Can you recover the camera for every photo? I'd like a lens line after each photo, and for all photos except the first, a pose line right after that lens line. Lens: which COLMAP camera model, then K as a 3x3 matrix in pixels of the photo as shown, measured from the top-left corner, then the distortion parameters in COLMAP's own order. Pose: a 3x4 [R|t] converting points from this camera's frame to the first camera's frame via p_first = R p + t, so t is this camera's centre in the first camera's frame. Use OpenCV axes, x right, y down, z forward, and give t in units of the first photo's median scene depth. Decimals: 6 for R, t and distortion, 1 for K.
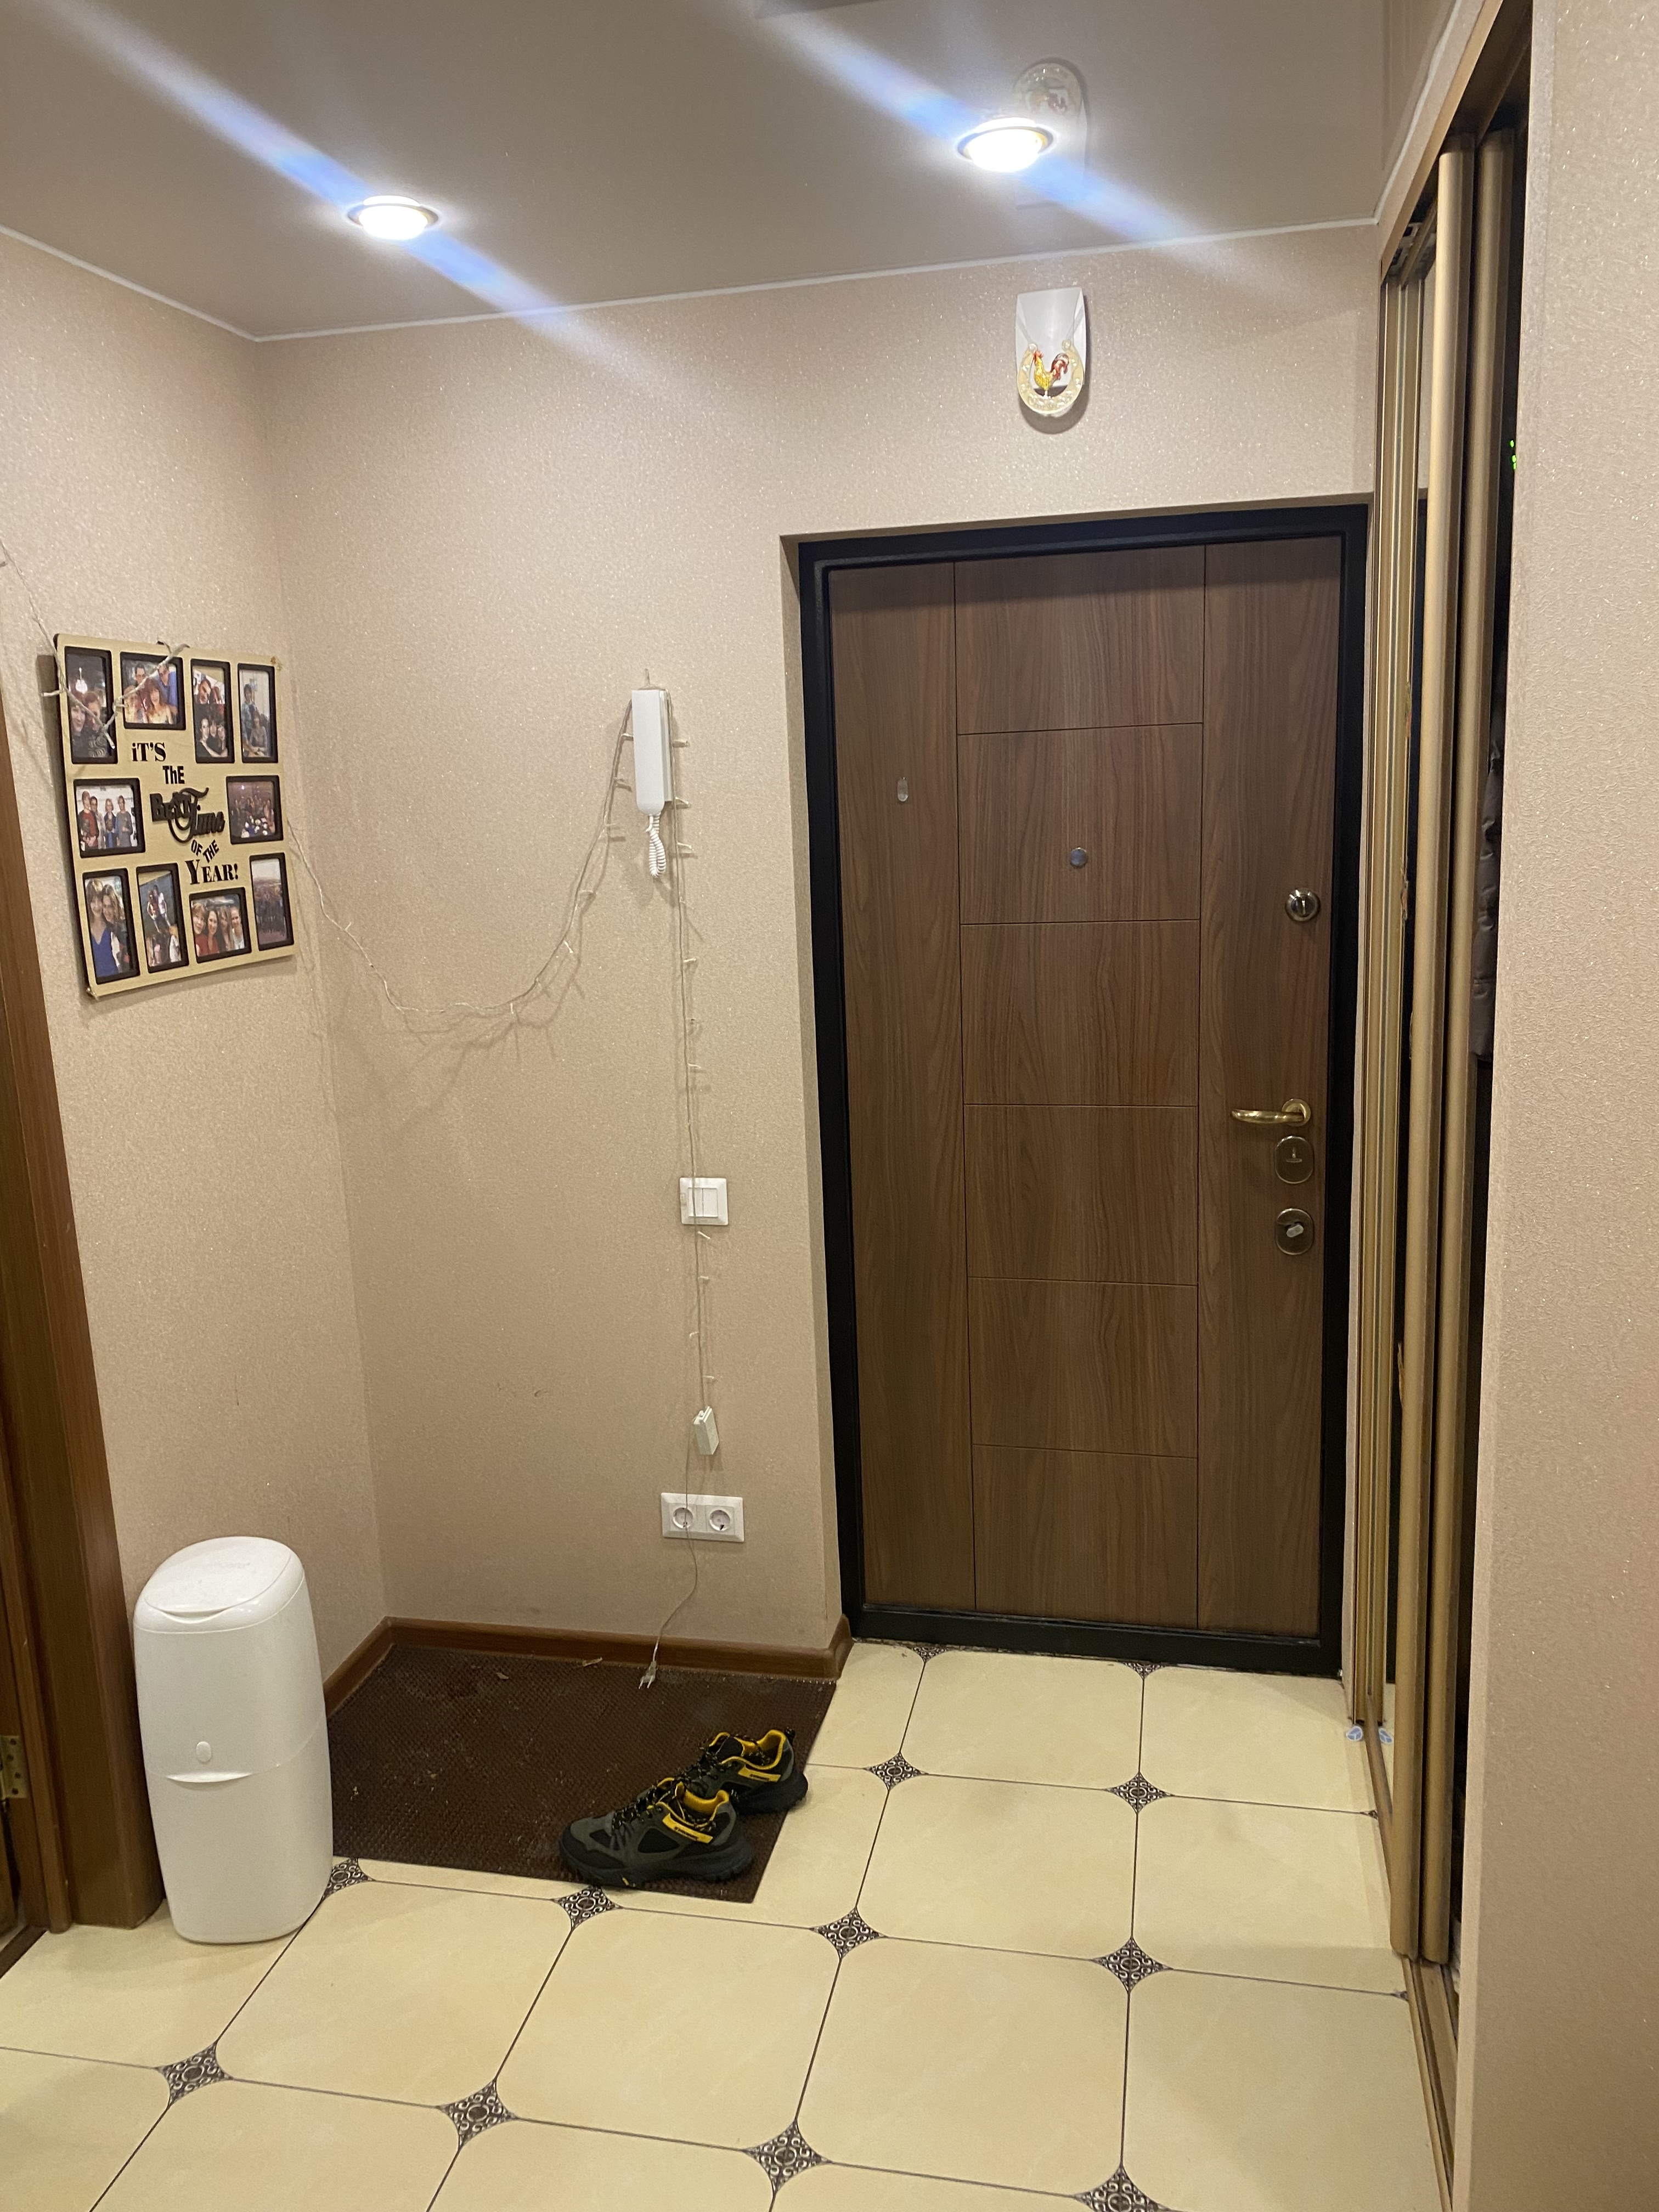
lens RADIAL K [[1699.9, 0, 827.0], [0, 1699.9, 1104.1], [0, 0, 1]] dist [0.052141, -0.045998]
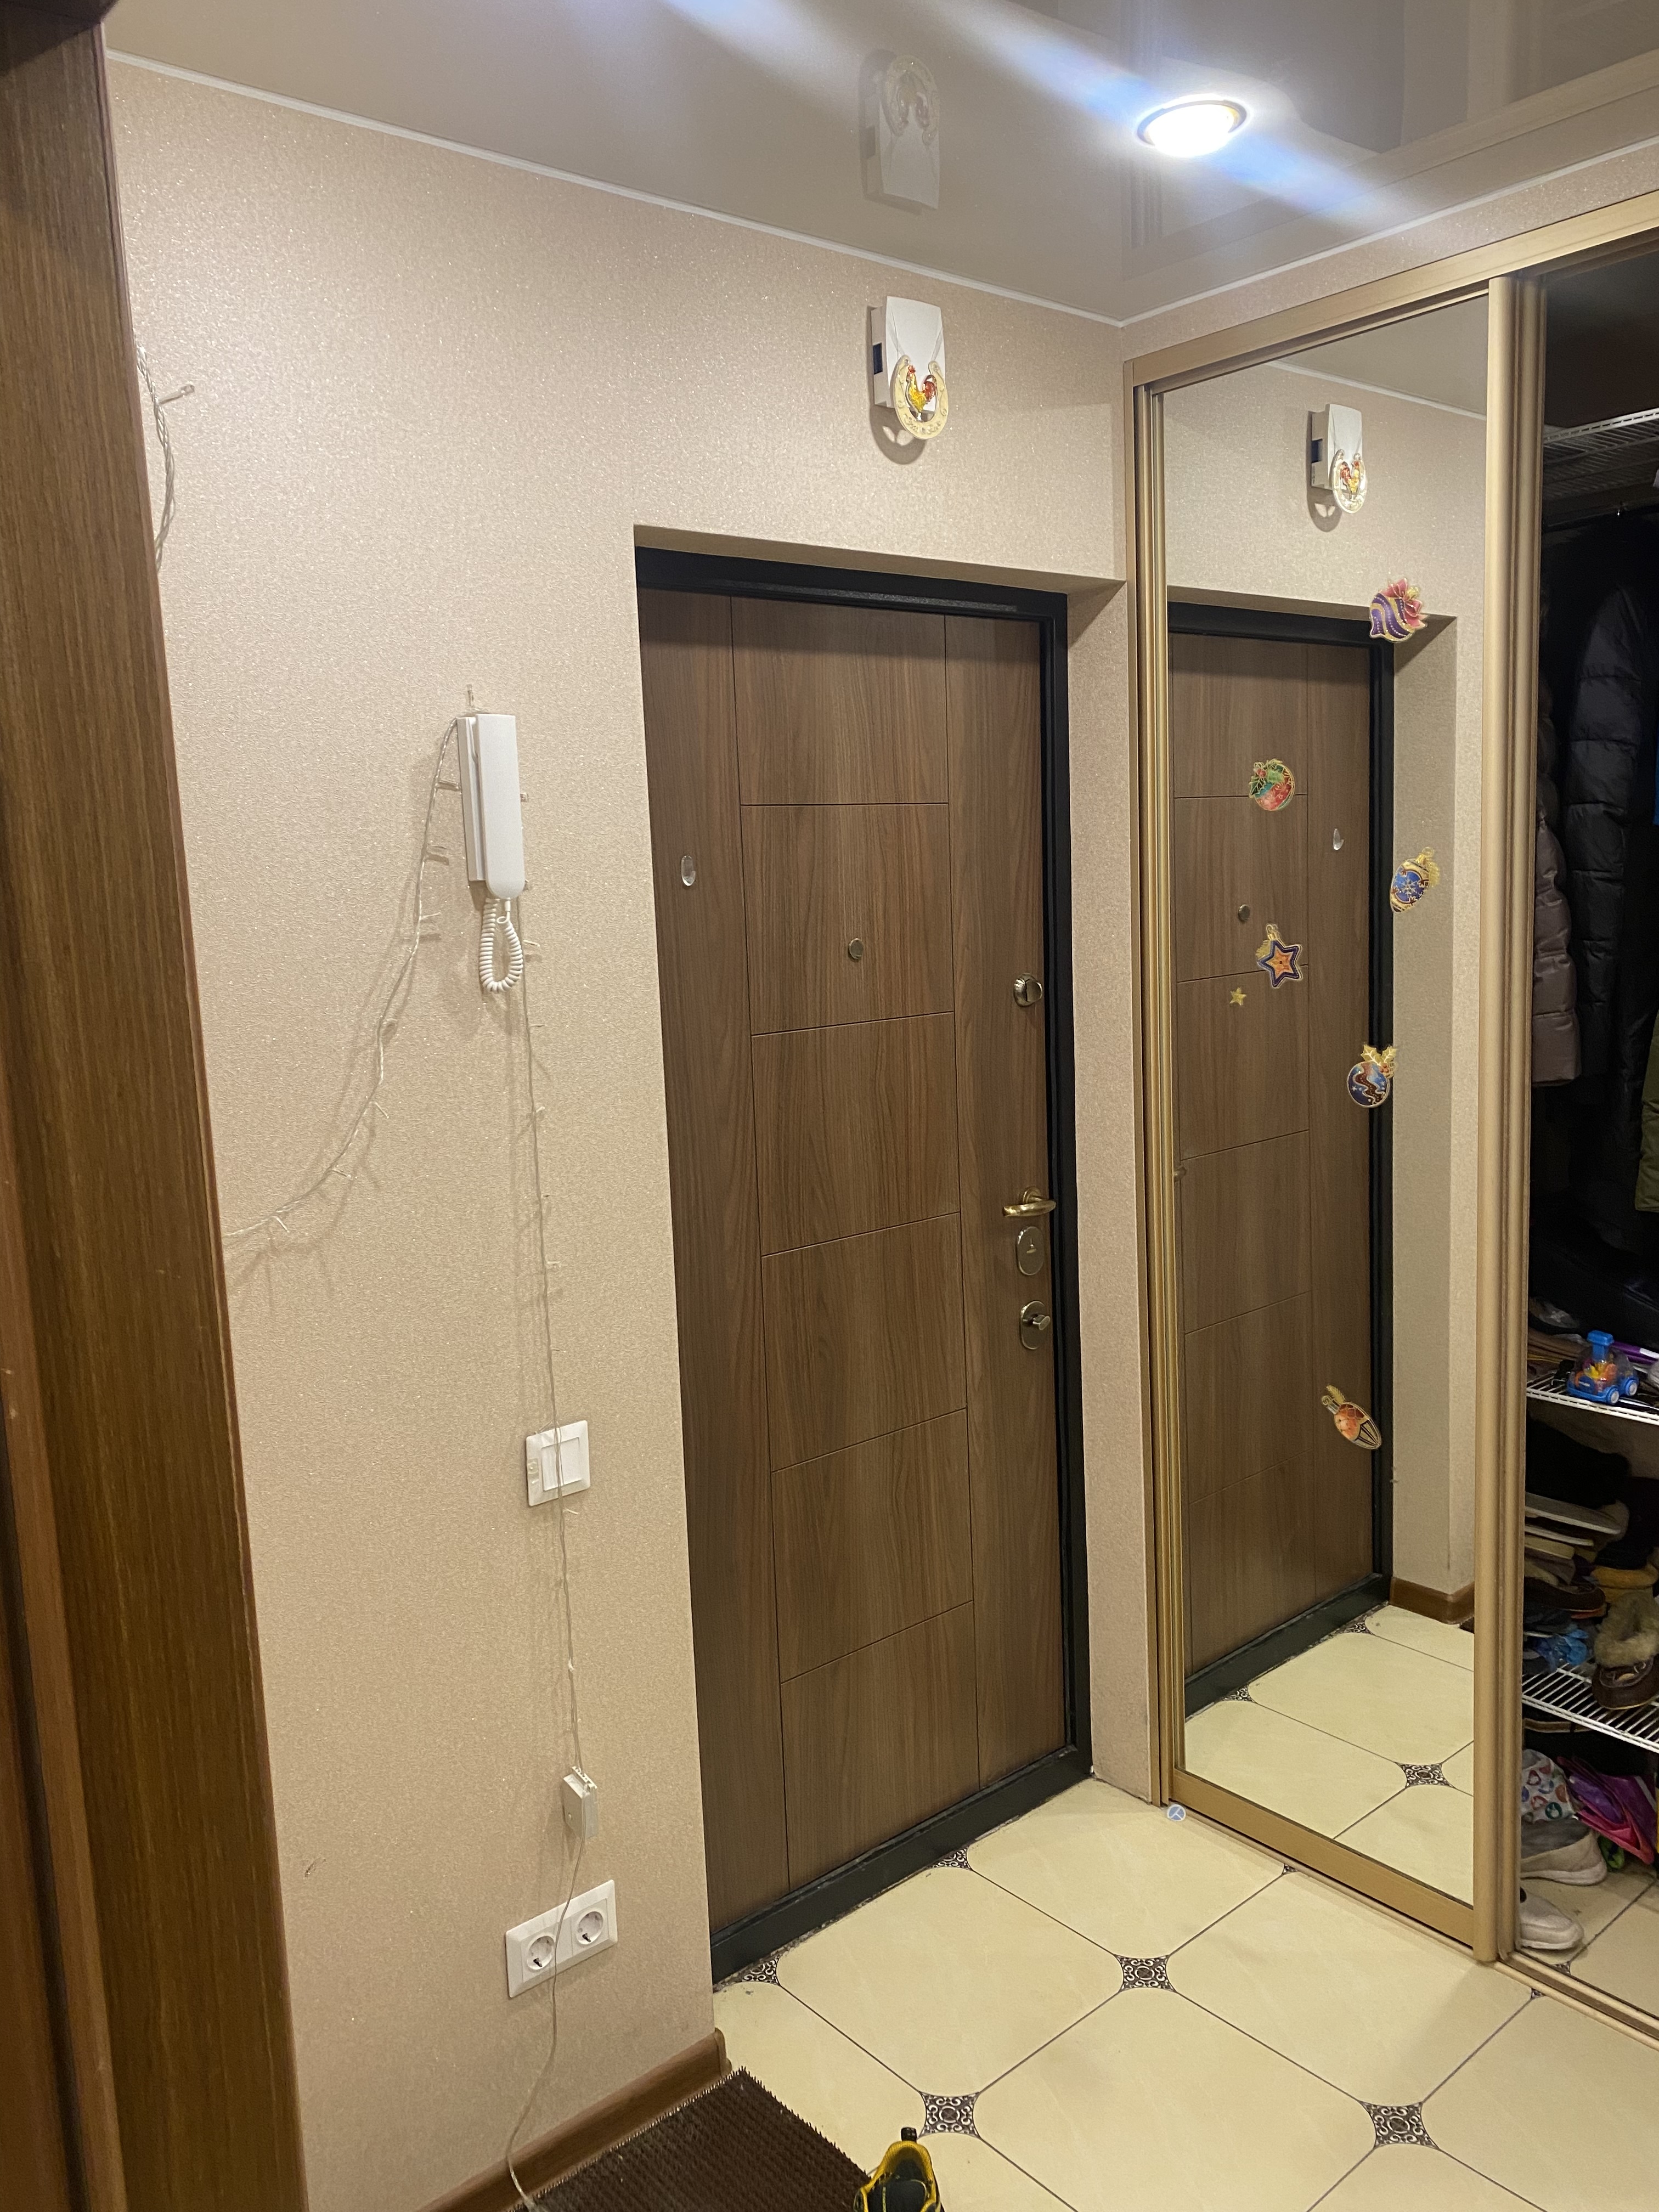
lens RADIAL K [[1653.2, 0, 829.9], [0, 1653.2, 1076.6], [0, 0, 1]] dist [0.035089, -0.054280]
pose [[0.605107, -0.085380, 0.791553, -0.533091], [0.168000, 0.985539, -0.022124, -0.063687], [-0.778217, 0.146368, 0.610700, 0.501008]]
